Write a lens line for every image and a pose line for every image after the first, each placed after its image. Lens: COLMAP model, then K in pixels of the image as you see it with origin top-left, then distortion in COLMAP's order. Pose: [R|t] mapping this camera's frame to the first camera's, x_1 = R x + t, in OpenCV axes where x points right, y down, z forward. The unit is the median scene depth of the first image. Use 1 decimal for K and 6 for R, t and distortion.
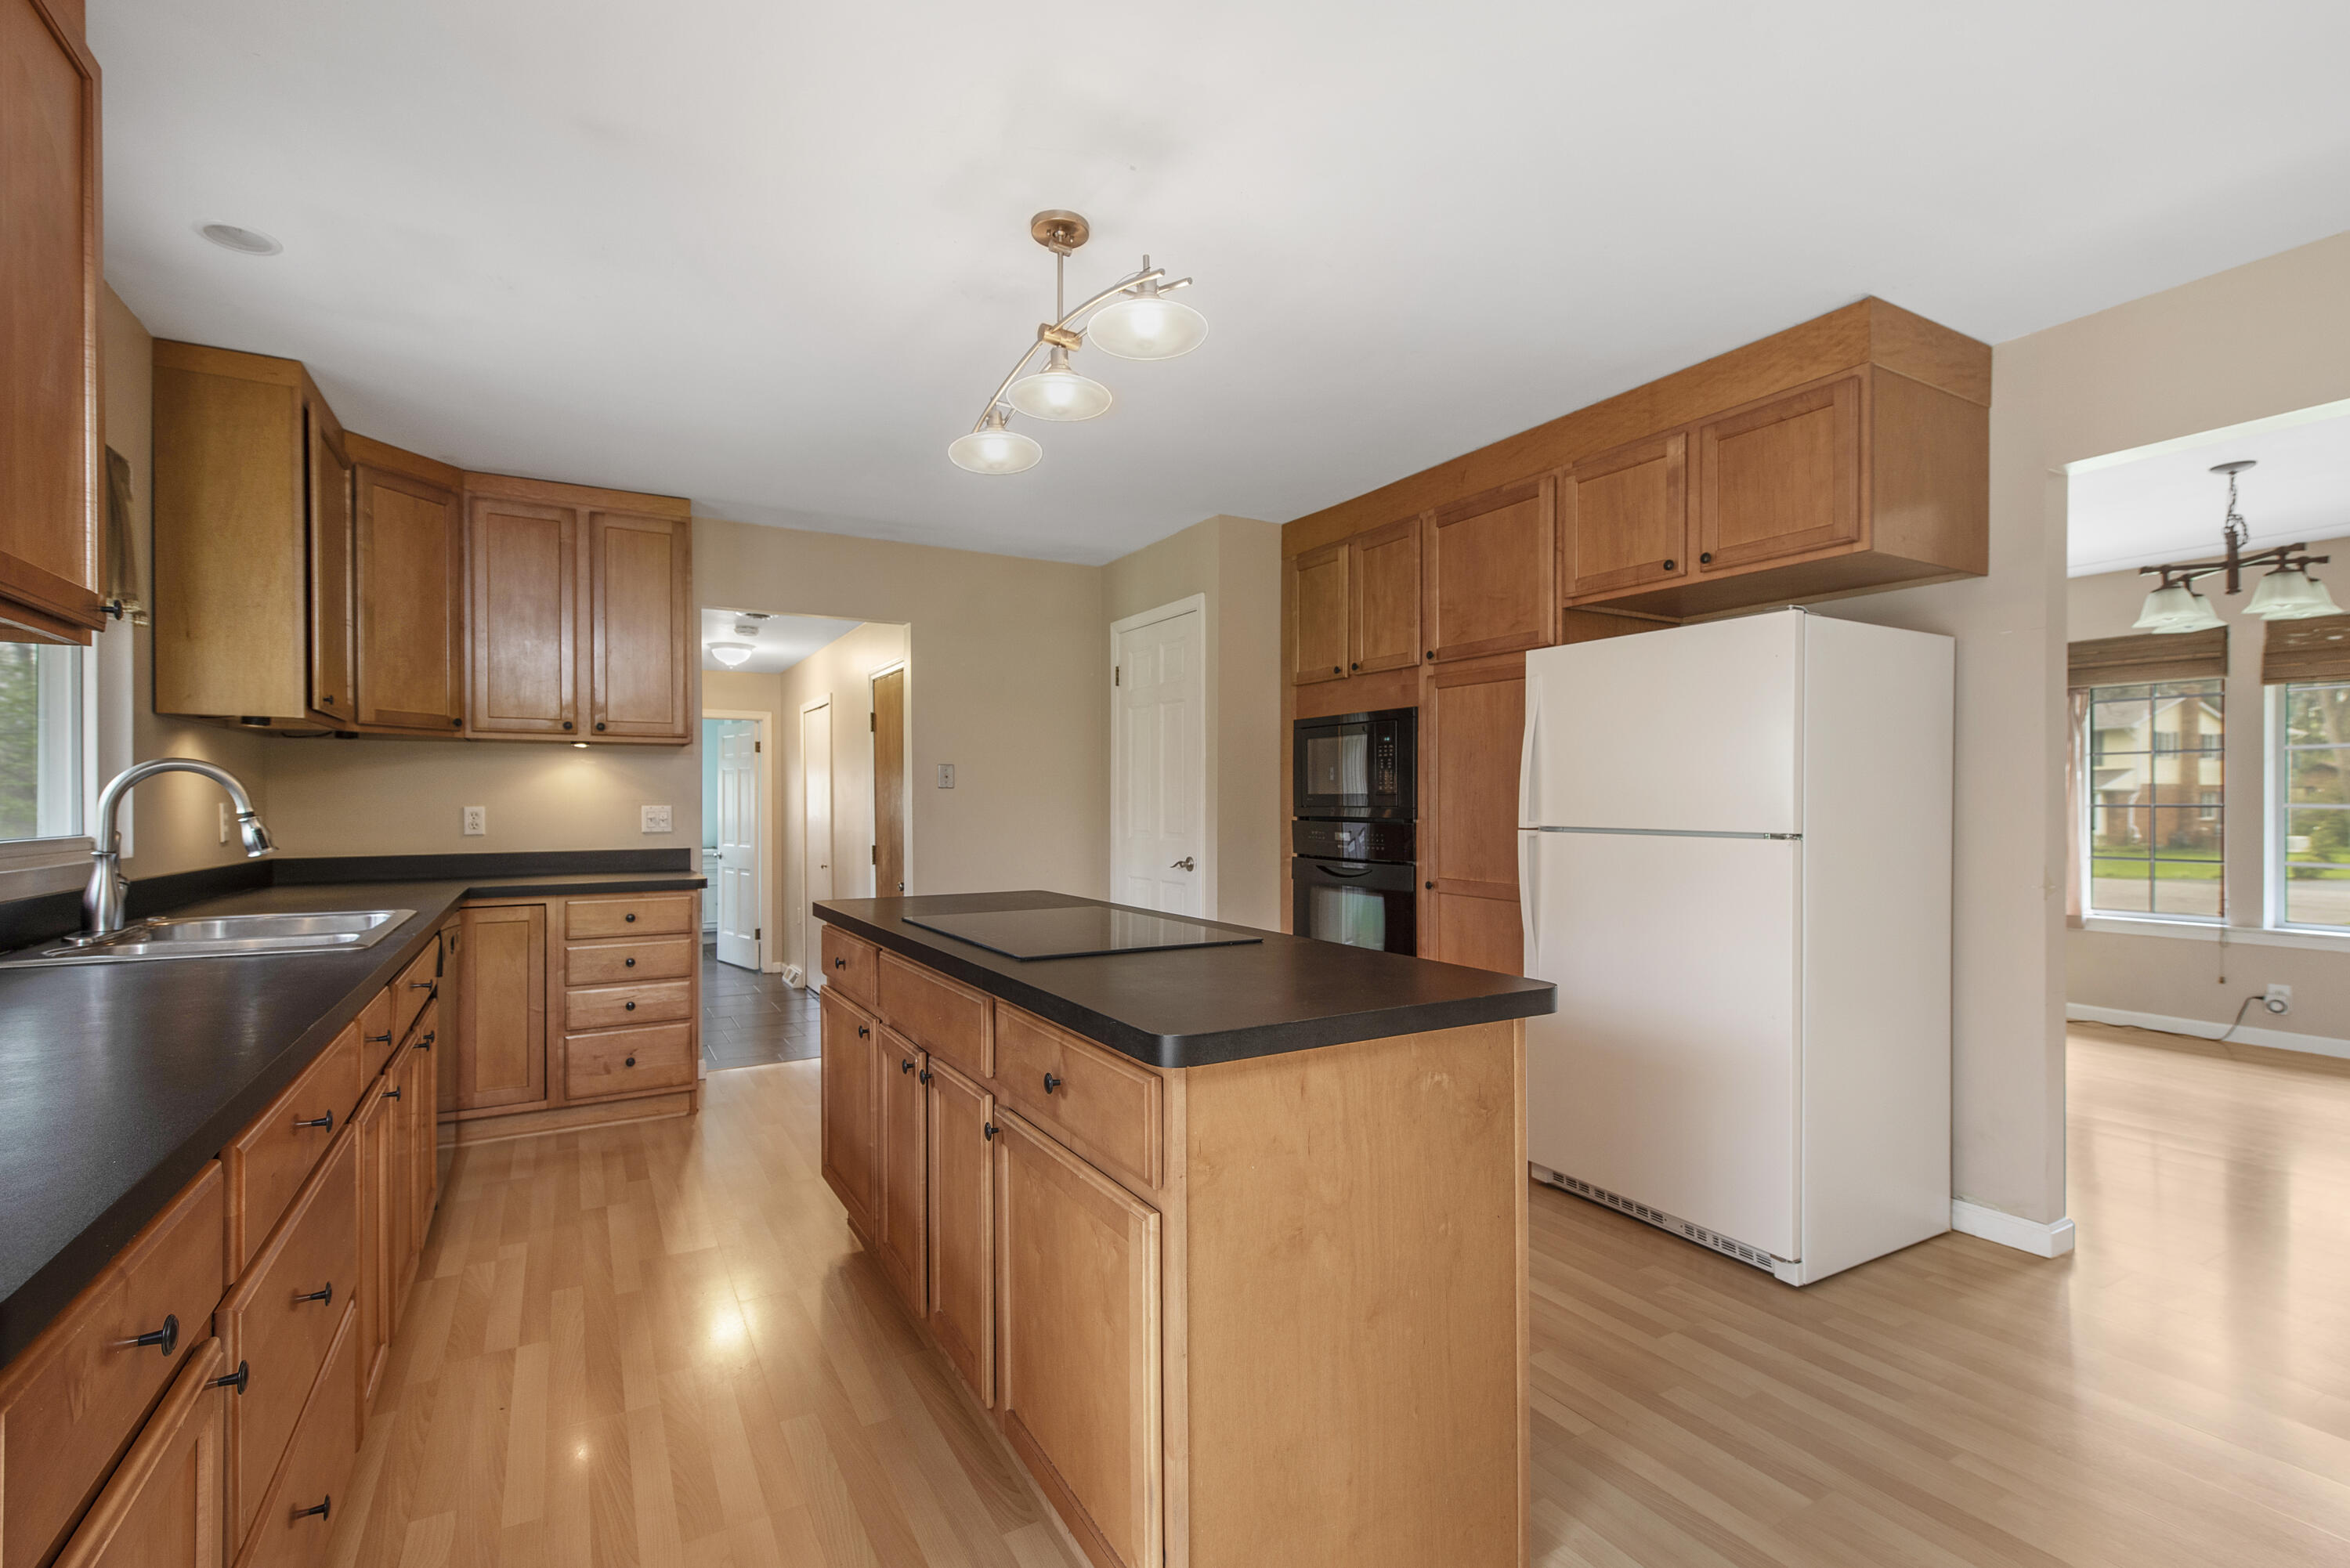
lens RADIAL K [[1039.4, 0, 1175.9], [0, 1039.4, 789.0], [0, 0, 1]] dist [-0.007376, 0.002709]
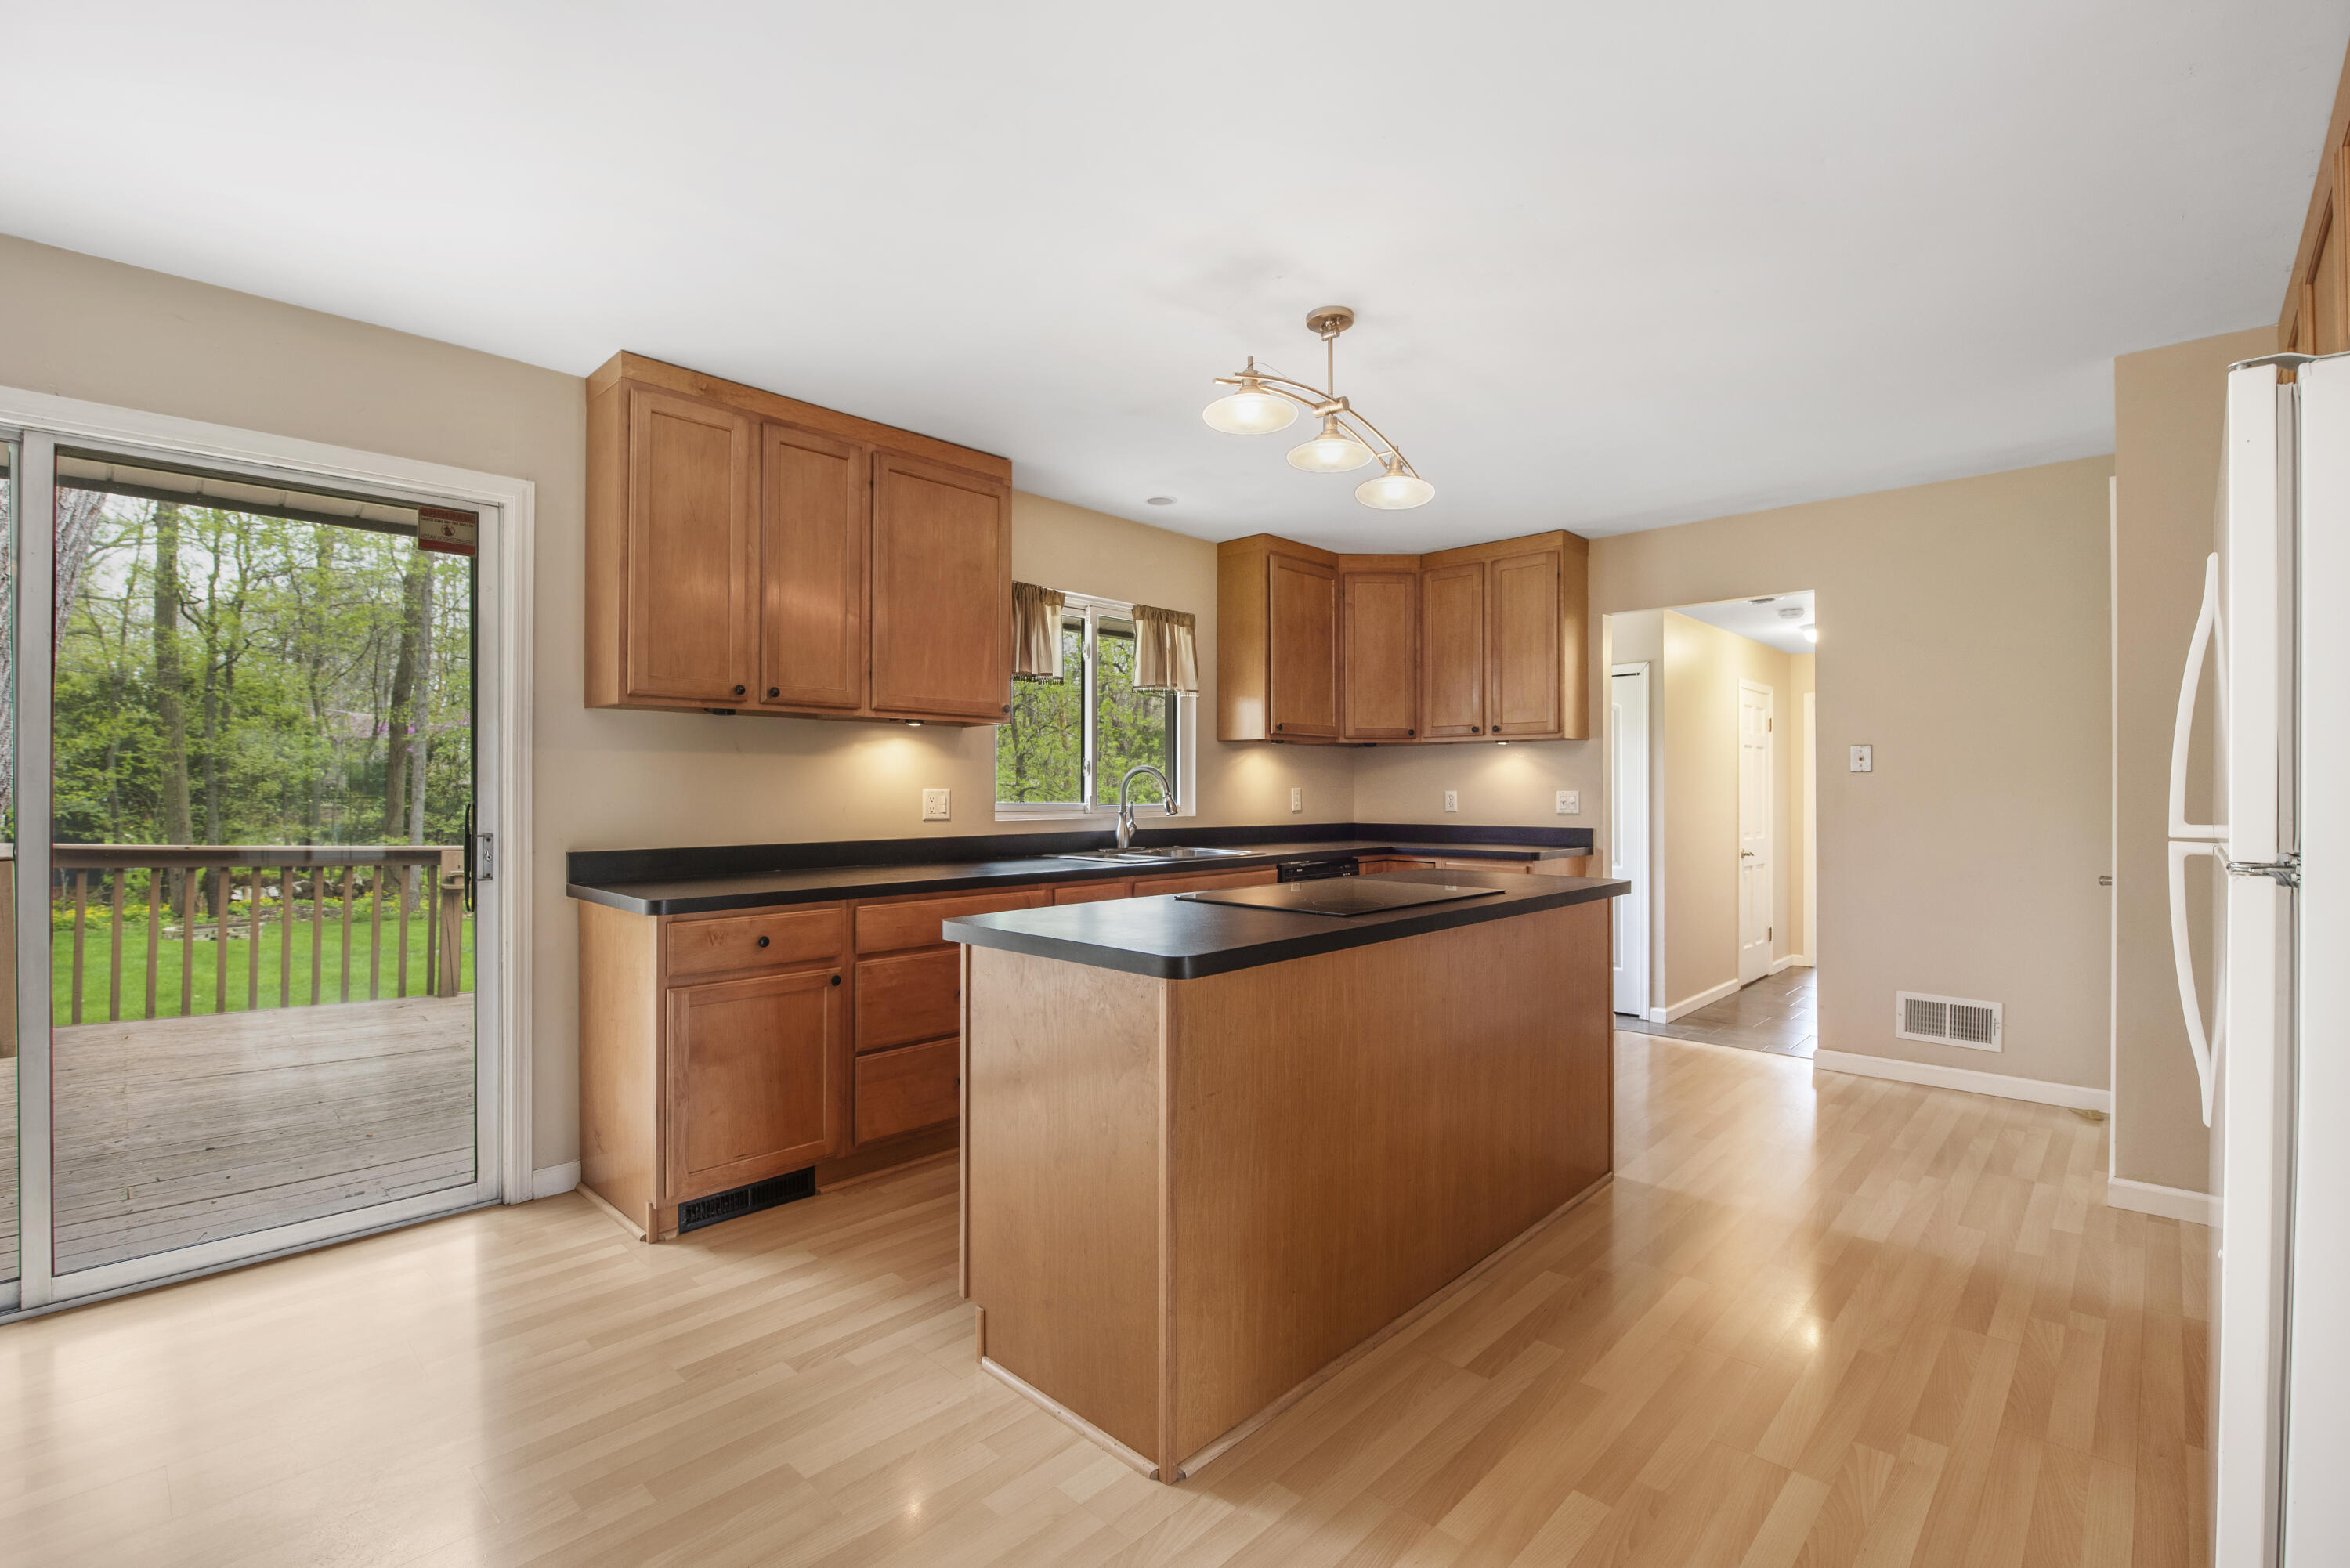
lens RADIAL K [[1039.4, 0, 1181.6], [0, 1039.4, 783.1], [0, 0, 1]] dist [-0.007376, 0.002709]
pose [[0.282899, -0.001351, -0.959149, 0.550516], [0.011995, 0.999926, 0.002129, -0.000770], [0.959075, -0.012108, 0.282895, 0.264091]]
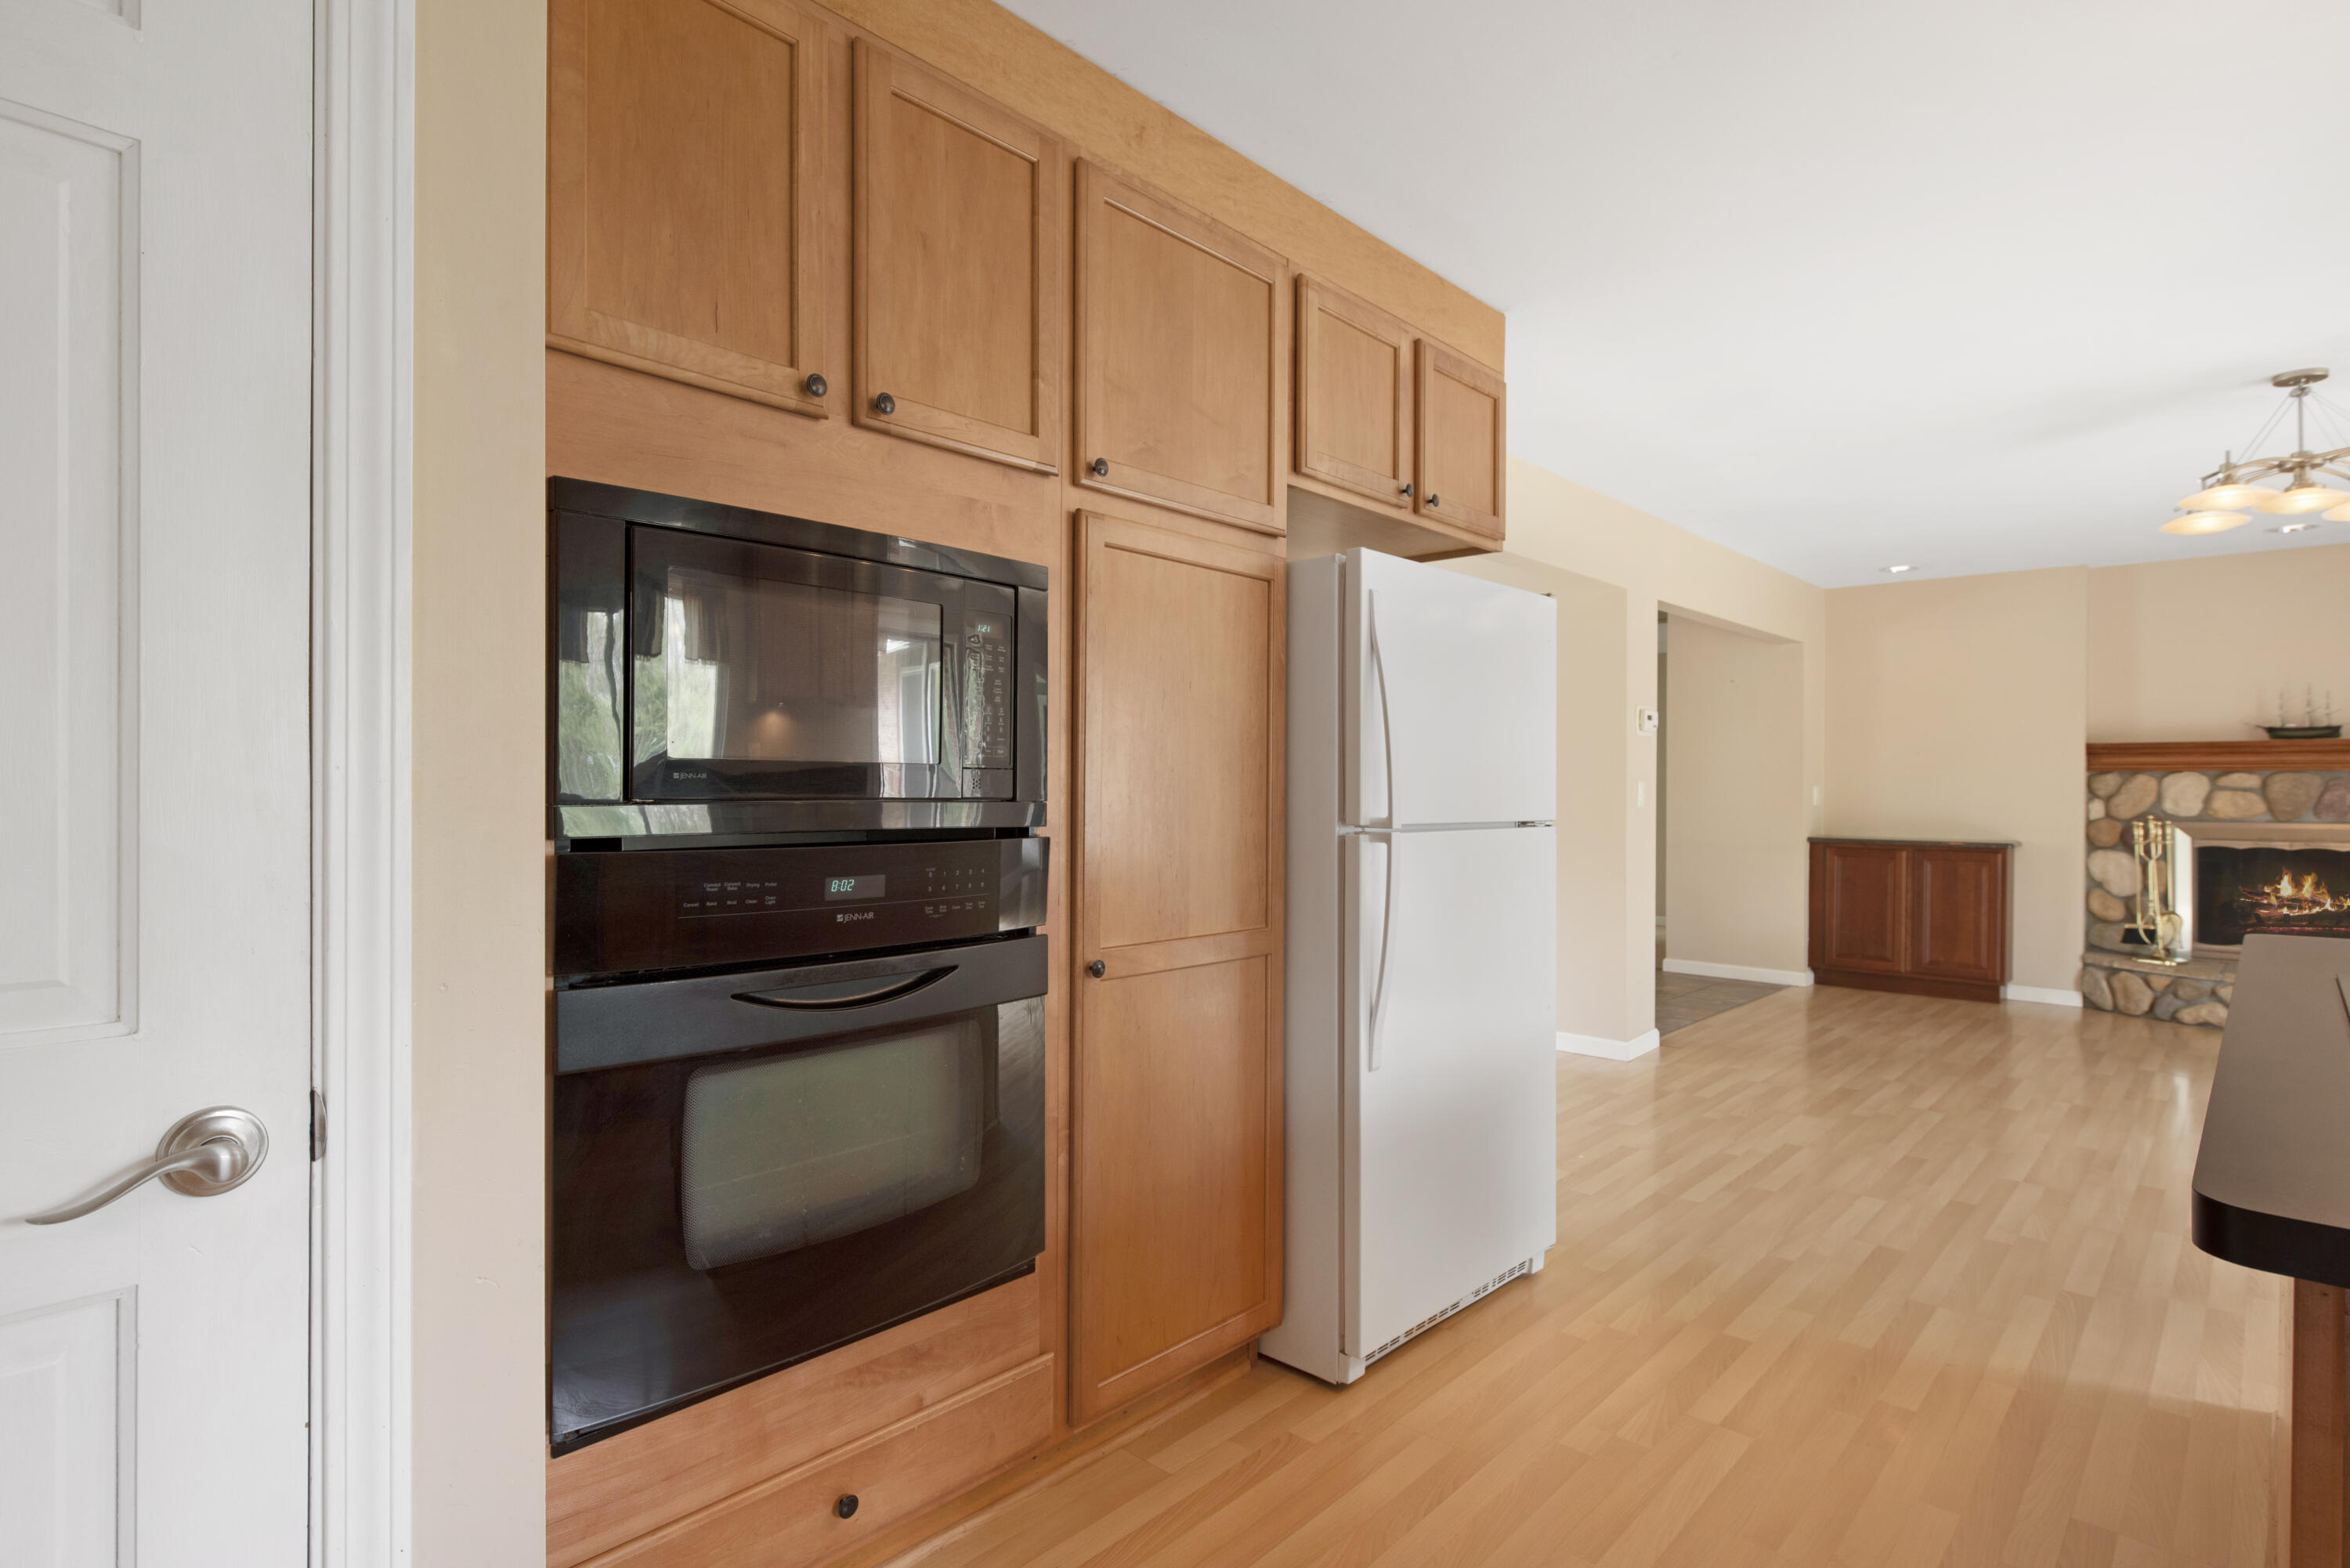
lens RADIAL K [[1193.5, 0, 1164.9], [0, 1193.5, 789.0], [0, 0, 1]] dist [0.000505, 0.000013]
pose [[-0.293350, -0.002760, 0.956001, -0.247039], [-0.015439, 0.999879, -0.001850, 0.012530], [-0.955880, -0.015302, -0.293357, 1.042123]]
